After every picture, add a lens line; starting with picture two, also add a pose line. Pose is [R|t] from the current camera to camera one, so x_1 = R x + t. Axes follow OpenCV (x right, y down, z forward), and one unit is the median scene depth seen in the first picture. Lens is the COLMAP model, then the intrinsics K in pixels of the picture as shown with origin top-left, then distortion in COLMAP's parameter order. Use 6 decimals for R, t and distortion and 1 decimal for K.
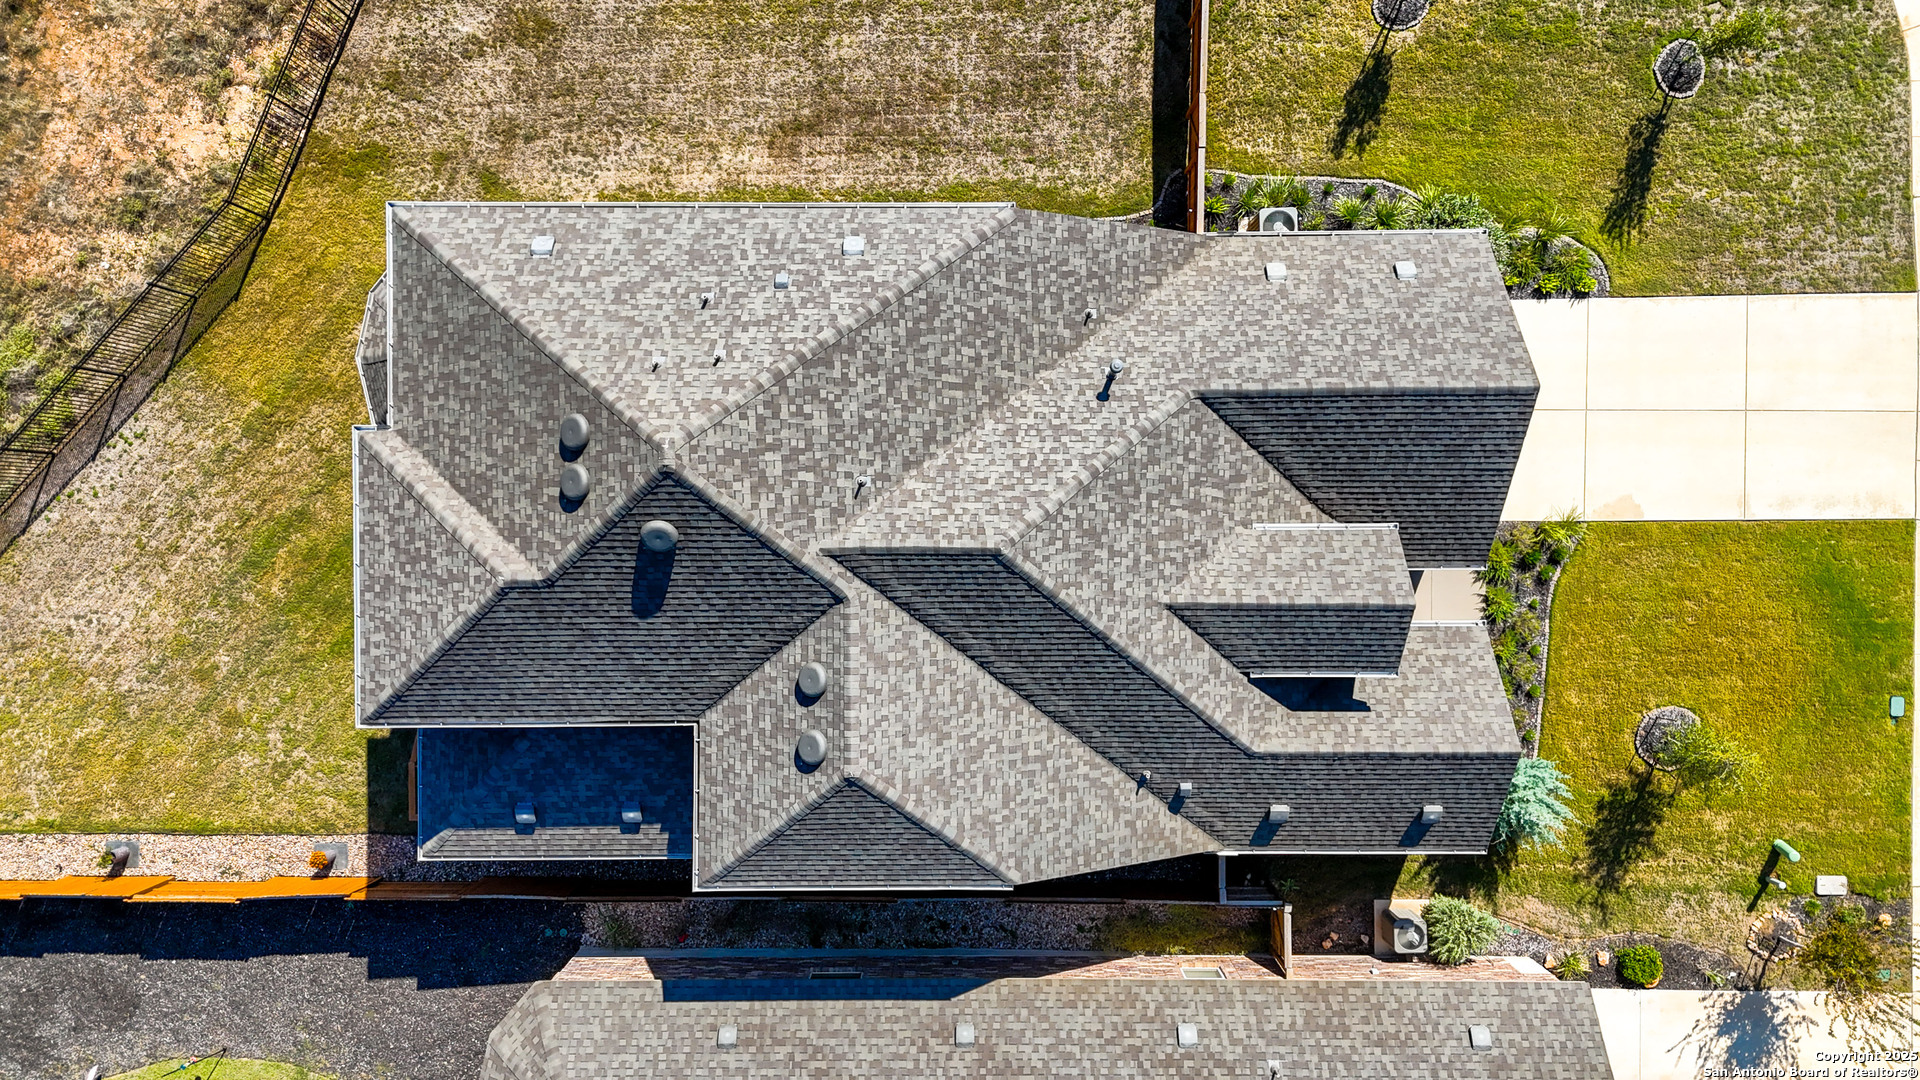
lens RADIAL K [[1408.0, 0, 960.0], [0, 1408.0, 540.0], [0, 0, 1]] dist [0.035036, -0.001173]
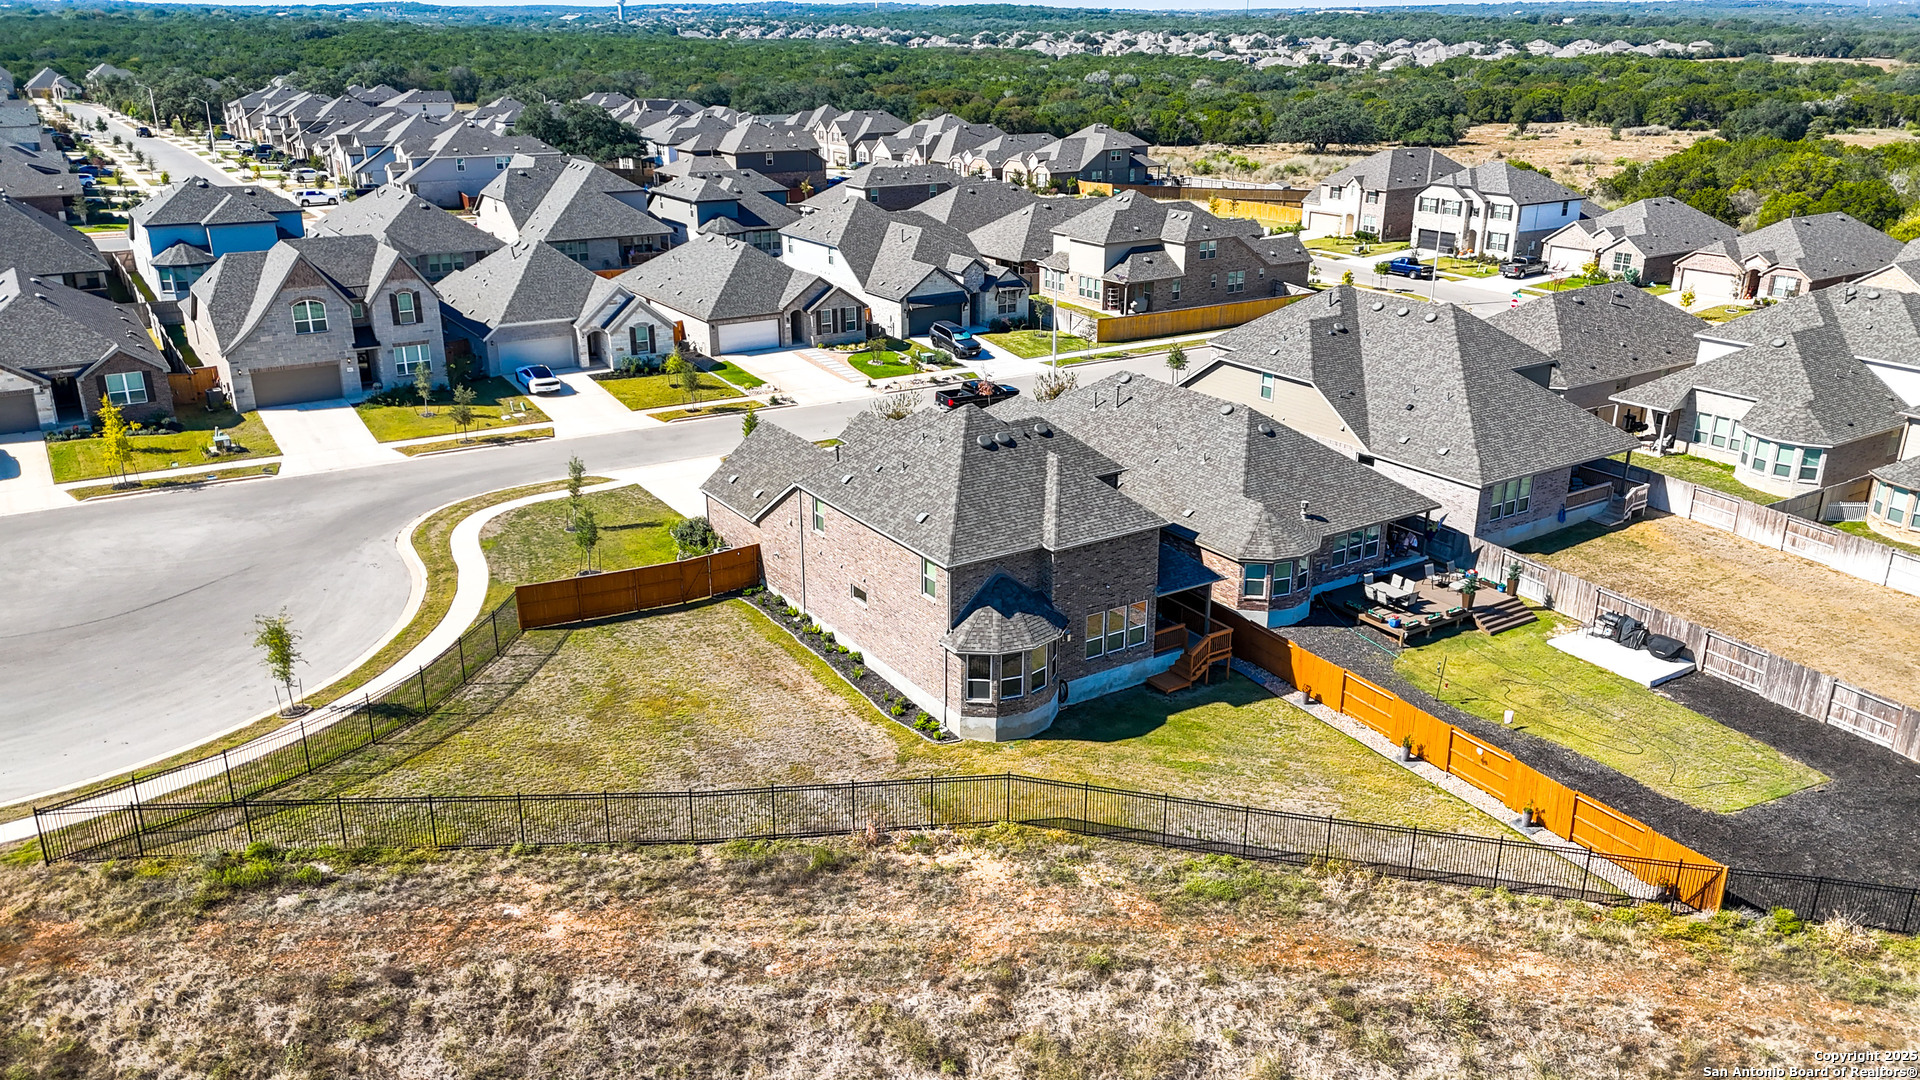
lens RADIAL K [[1408.0, 0, 960.0], [0, 1408.0, 540.0], [0, 0, 1]] dist [0.035036, -0.001173]
pose [[-0.546318, -0.286448, 0.787073, -1.499774], [0.837565, -0.192144, 0.511435, -0.942321], [0.004732, 0.938631, 0.344891, 0.278219]]
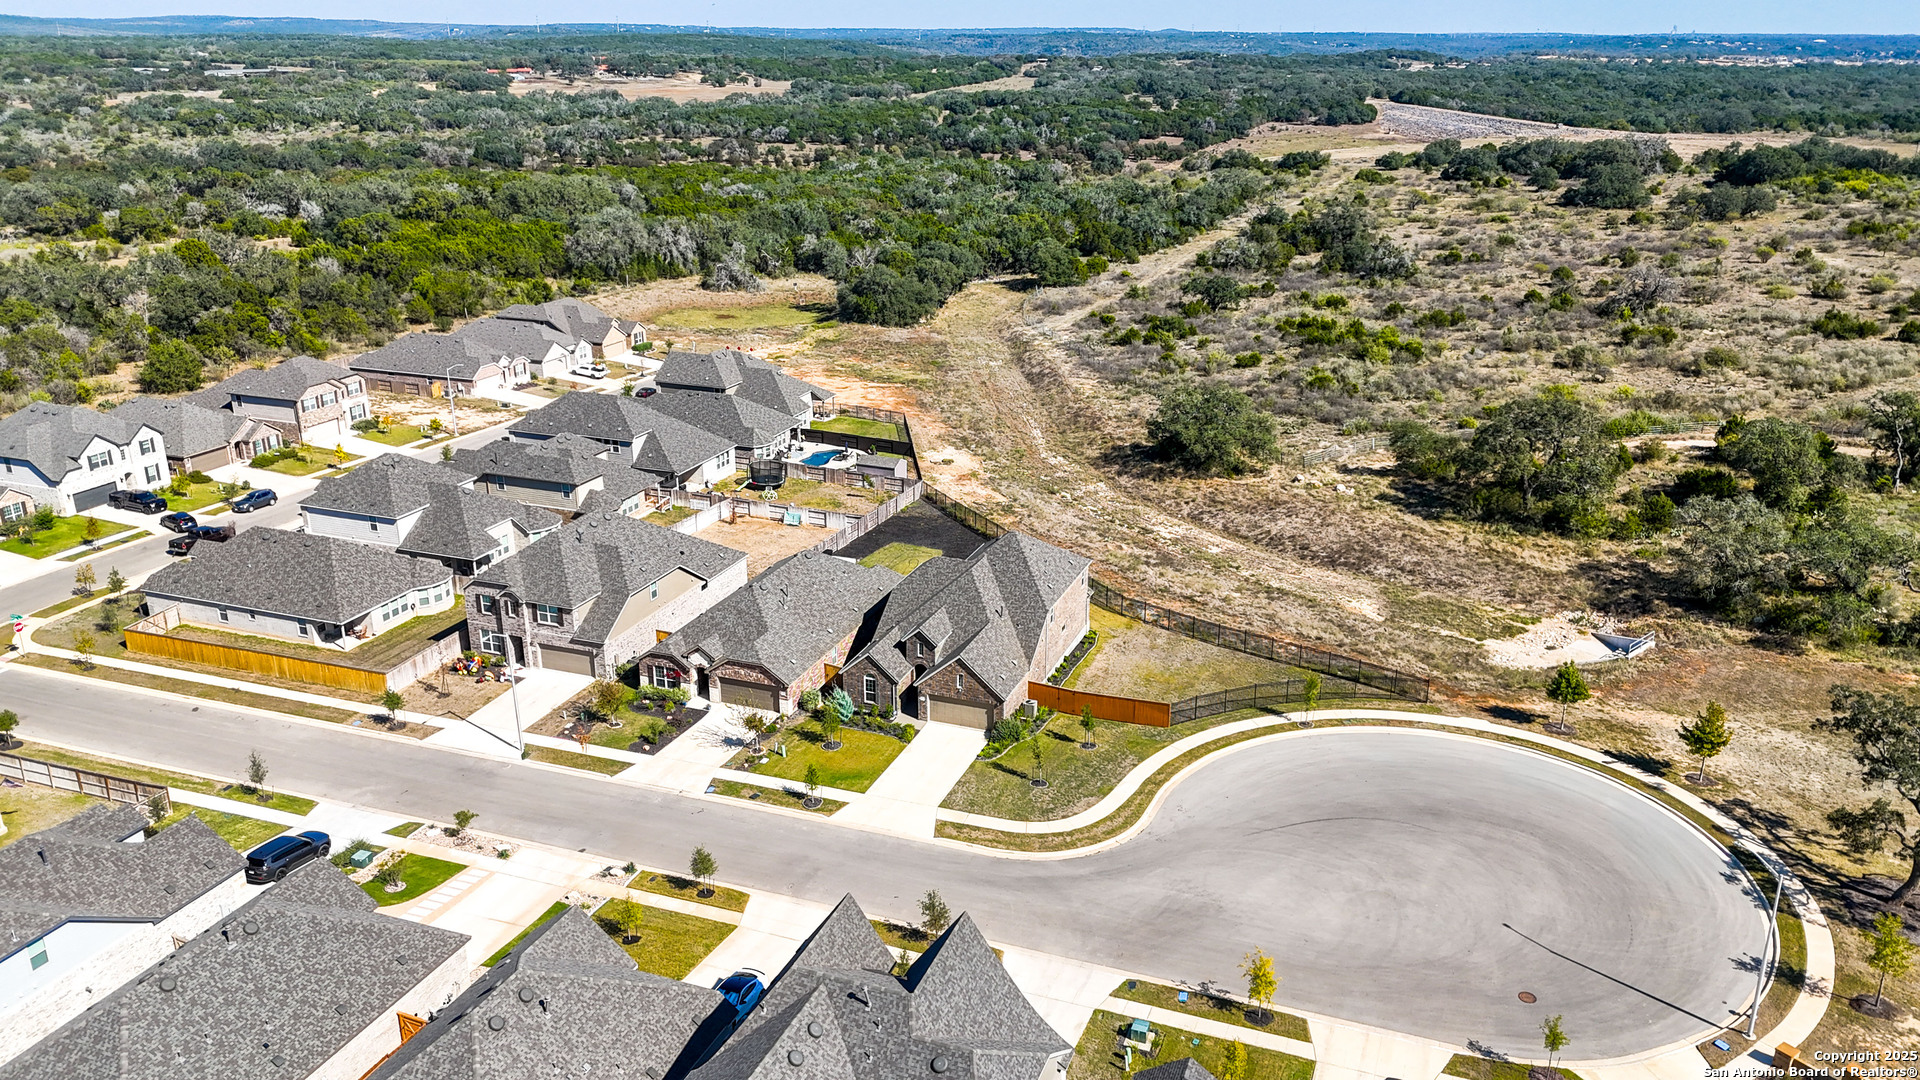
lens RADIAL K [[1408.0, 0, 960.0], [0, 1408.0, 540.0], [0, 0, 1]] dist [0.035036, -0.001173]
pose [[-0.367795, 0.322698, -0.872120, 2.902560], [-0.929907, -0.127996, 0.344804, -1.105807], [-0.000361, 0.937807, 0.347156, -0.463033]]
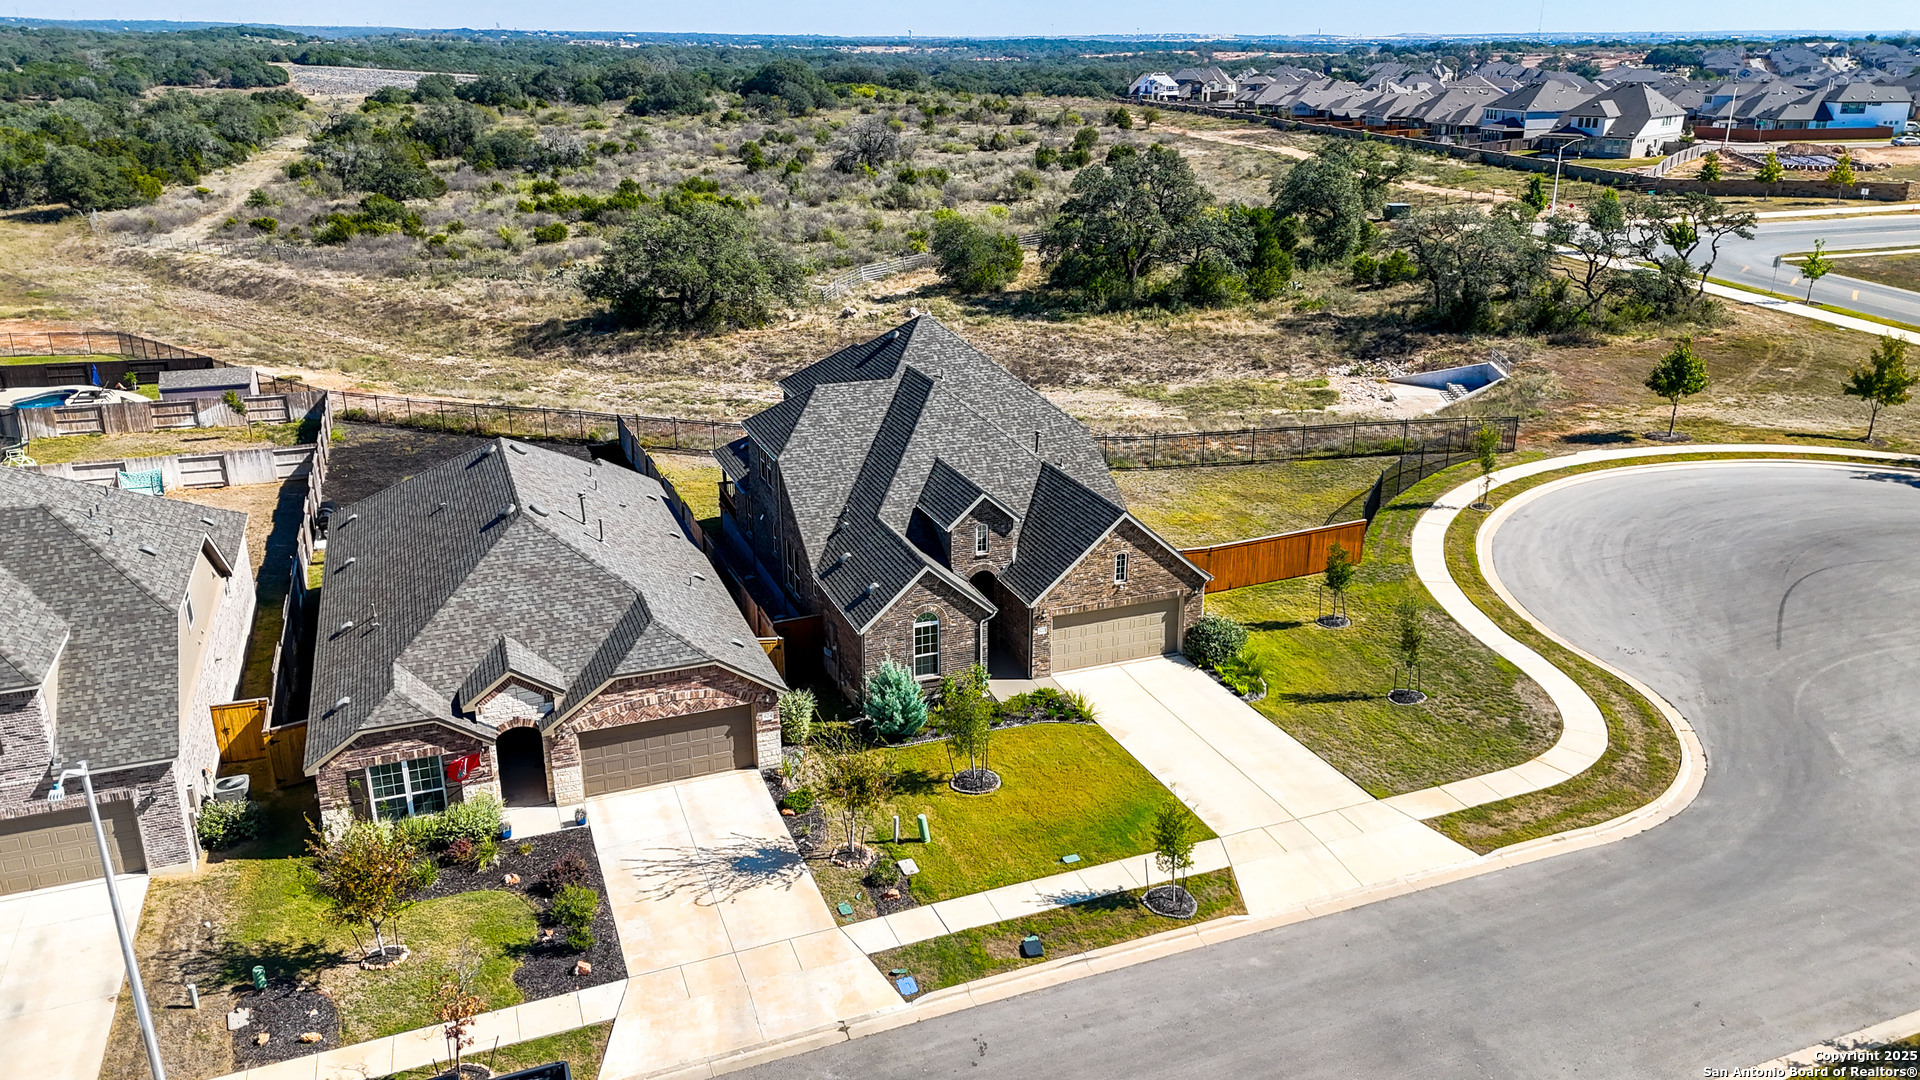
lens RADIAL K [[1408.0, 0, 960.0], [0, 1408.0, 540.0], [0, 0, 1]] dist [0.035036, -0.001173]
pose [[0.358384, 0.324853, -0.875232, 1.546079], [-0.933497, 0.112664, -0.340425, 0.564261], [-0.011981, 0.939030, 0.343626, 0.359334]]
